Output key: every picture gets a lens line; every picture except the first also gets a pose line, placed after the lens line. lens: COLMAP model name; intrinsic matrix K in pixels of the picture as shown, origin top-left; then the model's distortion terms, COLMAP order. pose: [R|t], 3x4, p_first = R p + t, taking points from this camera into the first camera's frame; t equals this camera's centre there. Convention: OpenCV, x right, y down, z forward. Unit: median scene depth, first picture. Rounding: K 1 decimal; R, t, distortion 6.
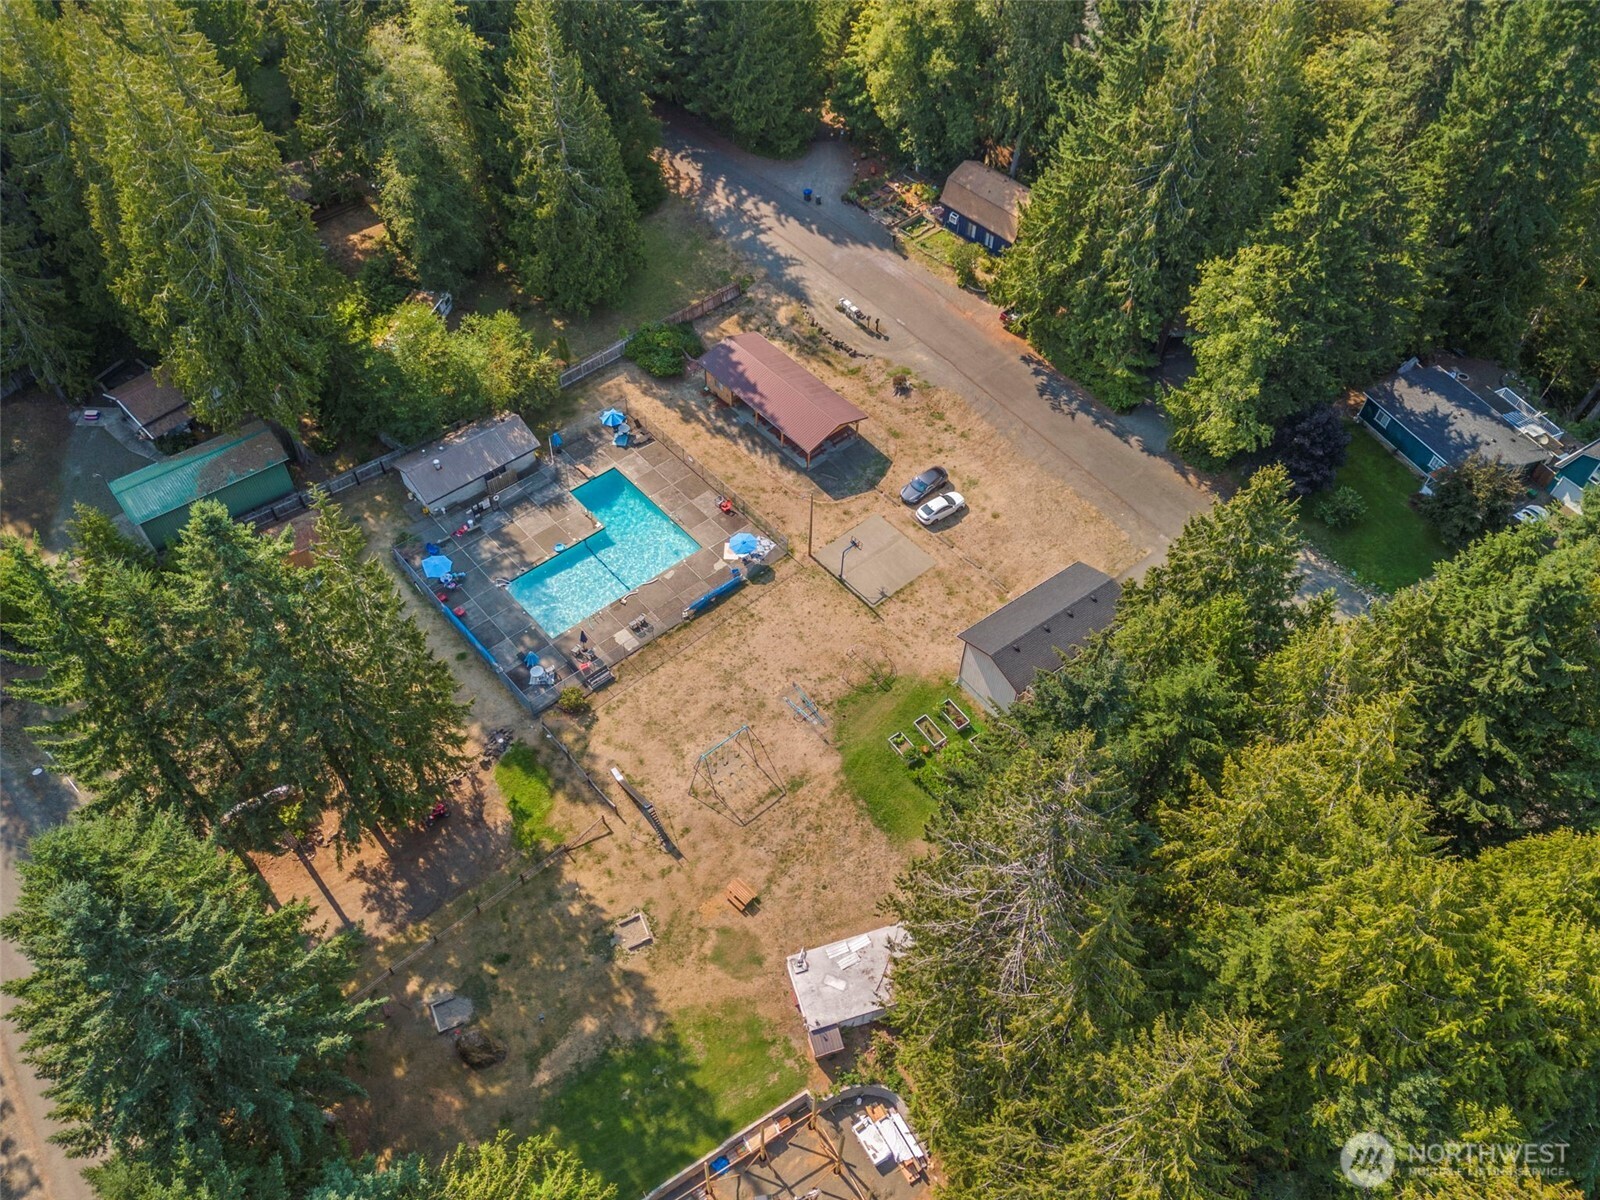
lens RADIAL K [[1196.2, 0, 798.9], [0, 1196.2, 607.5], [0, 0, 1]] dist [0.041054, -0.019807]
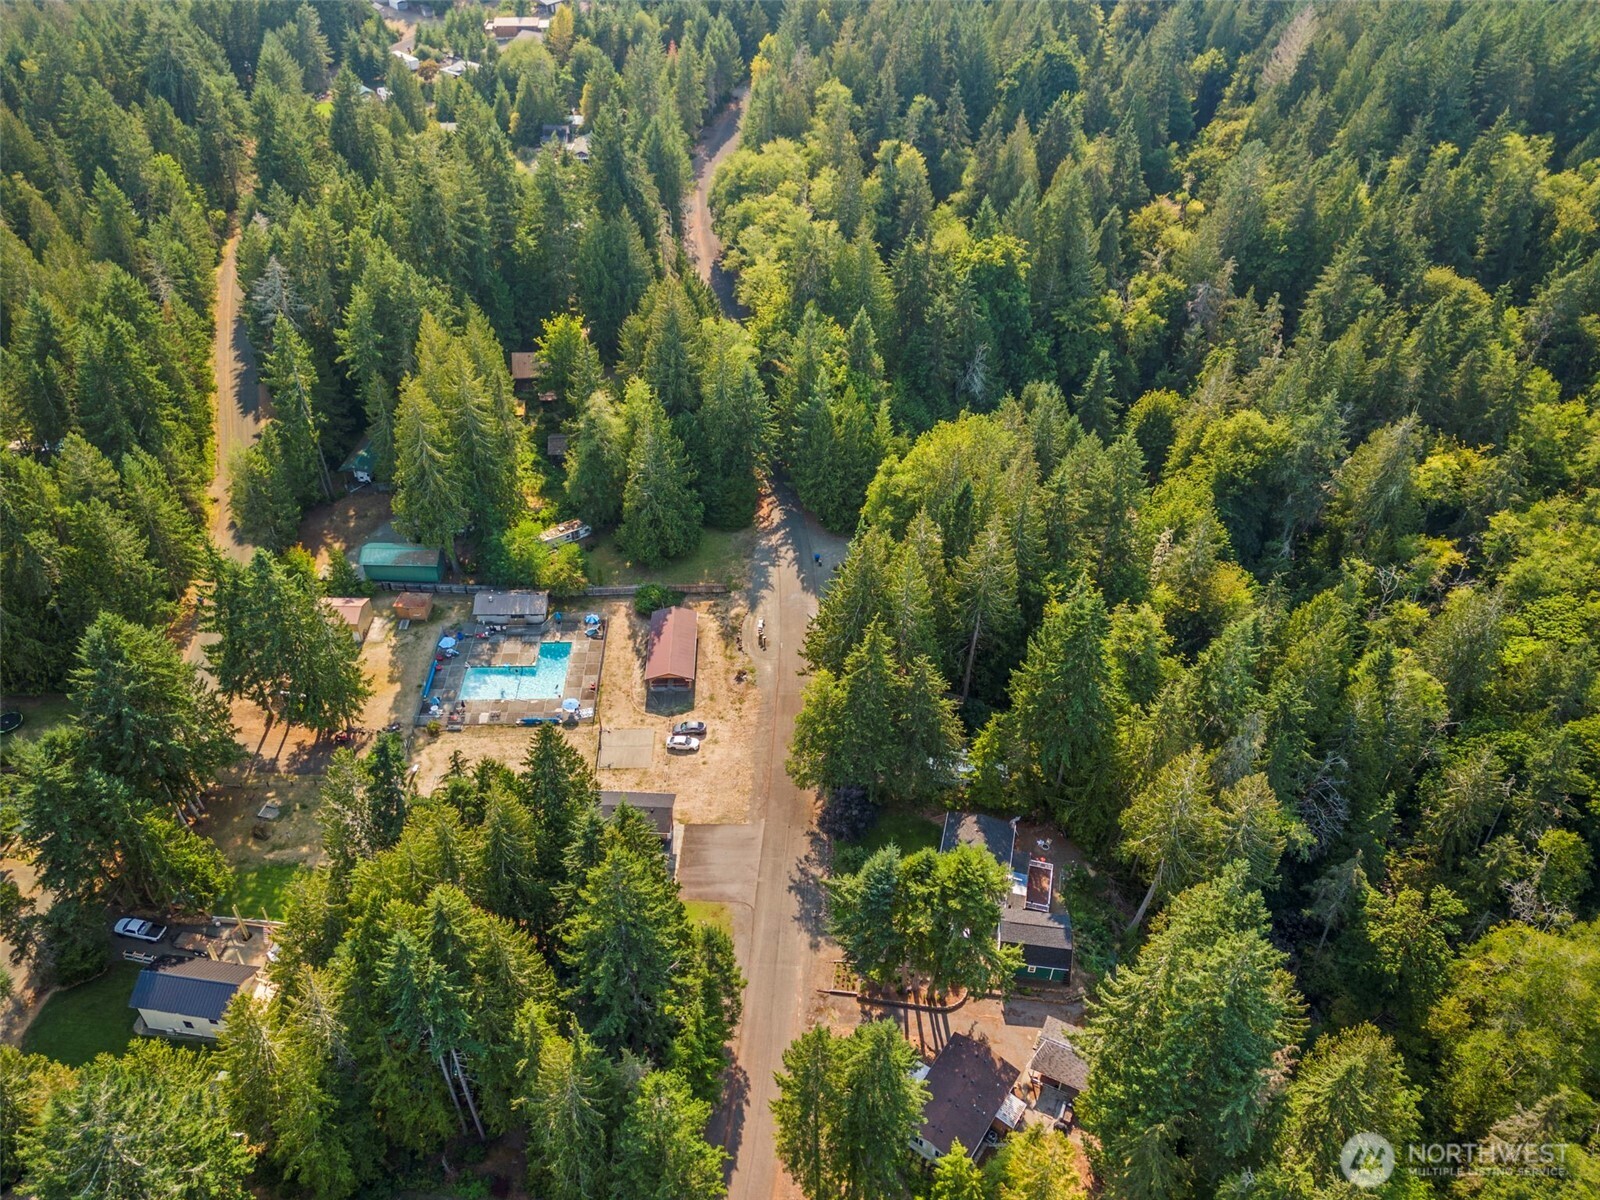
lens RADIAL K [[1196.2, 0, 800.8], [0, 1196.2, 602.0], [0, 0, 1]] dist [0.041054, -0.019807]
pose [[0.775160, 0.397974, -0.490656, 0.959790], [-0.490811, 0.868363, -0.071071, -0.211041], [0.397783, 0.295911, 0.868450, -0.419921]]
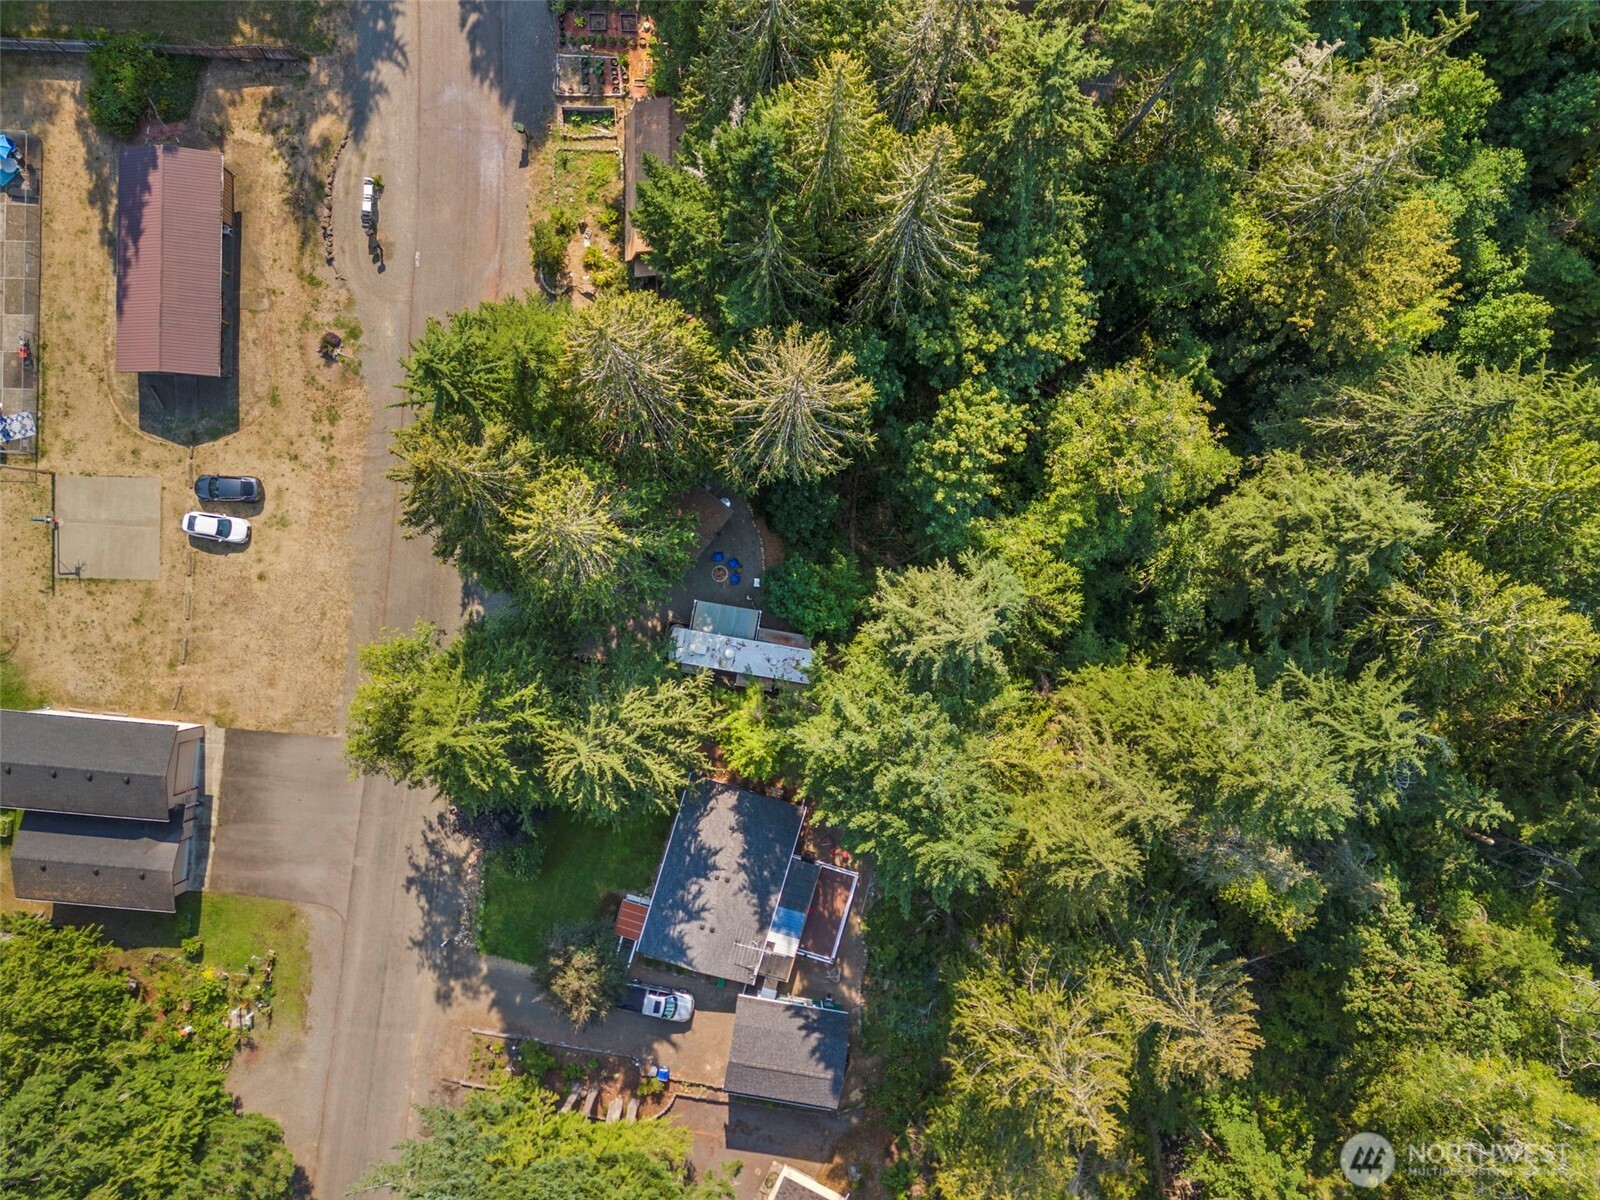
lens RADIAL K [[1196.2, 0, 805.4], [0, 1196.2, 605.8], [0, 0, 1]] dist [0.041054, -0.019807]
pose [[0.737843, 0.674742, 0.017620, 0.442641], [-0.532024, 0.565317, 0.630371, -0.802158], [0.415377, -0.474489, 0.776094, 0.471093]]
